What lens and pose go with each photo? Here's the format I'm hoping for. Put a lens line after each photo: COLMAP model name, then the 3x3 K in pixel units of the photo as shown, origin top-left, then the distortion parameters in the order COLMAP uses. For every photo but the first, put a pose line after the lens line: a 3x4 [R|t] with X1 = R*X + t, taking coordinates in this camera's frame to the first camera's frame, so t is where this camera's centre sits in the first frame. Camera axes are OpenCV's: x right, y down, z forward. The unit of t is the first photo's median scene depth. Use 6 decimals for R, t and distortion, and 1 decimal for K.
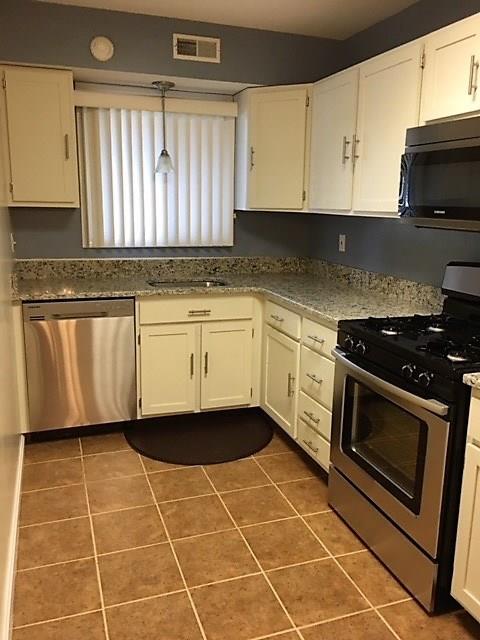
lens RADIAL K [[554.2, 0, 241.5], [0, 554.2, 320.3], [0, 0, 1]] dist [0.052392, -0.088460]
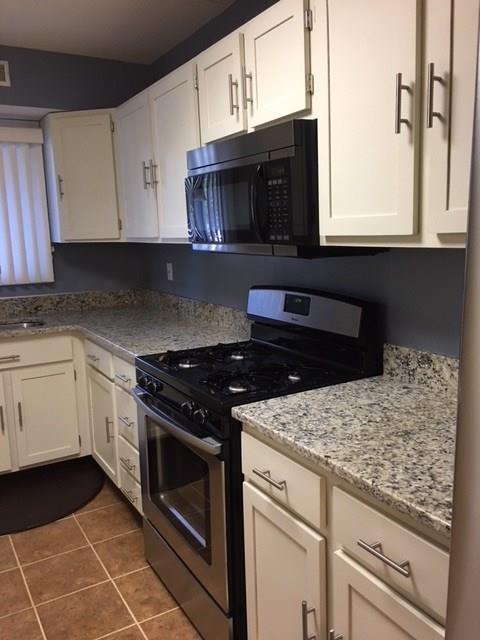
lens RADIAL K [[554.2, 0, 253.7], [0, 554.2, 320.9], [0, 0, 1]] dist [0.052392, -0.088460]
pose [[0.976199, -0.079035, 0.201963, 0.138873], [0.088651, 0.995299, -0.039008, -0.004645], [-0.197930, 0.055983, 0.978616, 0.041916]]
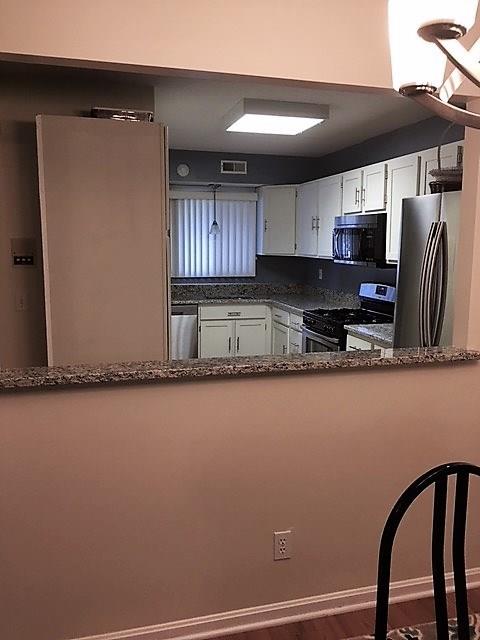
lens RADIAL K [[554.2, 0, 240.6], [0, 554.2, 316.5], [0, 0, 1]] dist [0.052392, -0.088460]
pose [[0.997550, 0.000211, -0.069952, 0.067083], [-0.005610, 0.997016, -0.076990, 0.131723], [0.069727, 0.077194, 0.994575, -0.744507]]
